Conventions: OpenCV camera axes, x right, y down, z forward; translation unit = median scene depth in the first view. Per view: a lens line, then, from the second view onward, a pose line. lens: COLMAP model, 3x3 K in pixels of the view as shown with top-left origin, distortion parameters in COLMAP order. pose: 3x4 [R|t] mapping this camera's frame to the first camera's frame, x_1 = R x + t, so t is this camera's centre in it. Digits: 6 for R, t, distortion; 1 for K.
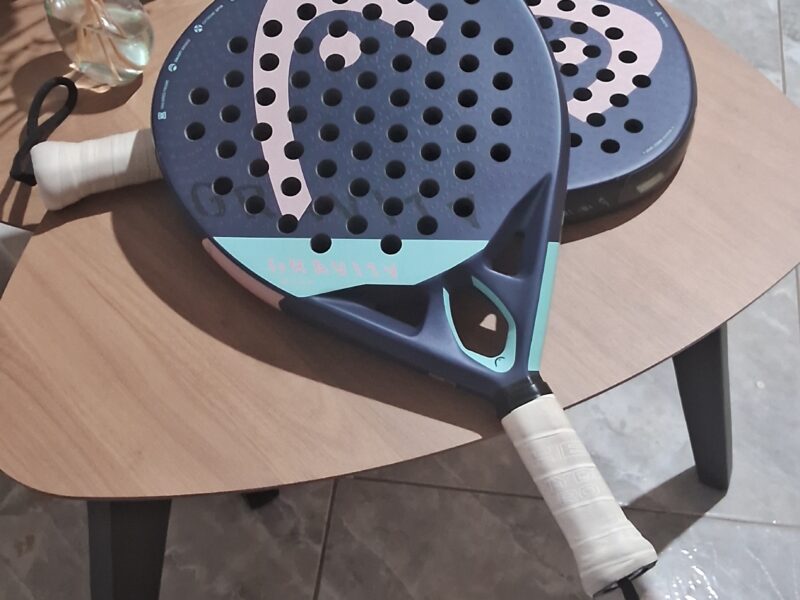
lens RADIAL K [[606.3, 0, 400.0], [0, 606.3, 300.0], [0, 0, 1]] dist [0.001993, 0.001274]
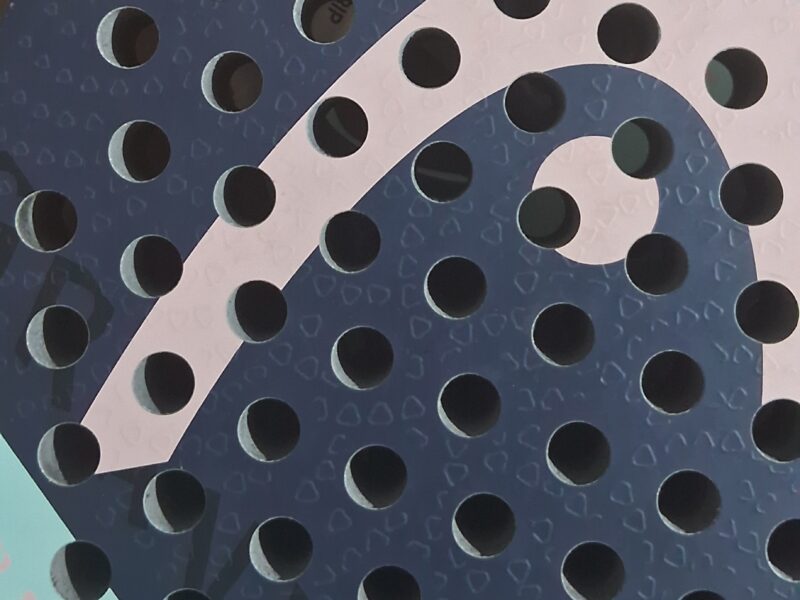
lens RADIAL K [[606.3, 0, 400.0], [0, 606.3, 300.0], [0, 0, 1]] dist [0.001993, 0.001274]
pose [[0.635247, 0.771718, 0.030222, -0.134794], [-0.759160, 0.616763, 0.208037, -0.370746], [0.141906, -0.155098, 0.977654, 0.657551]]
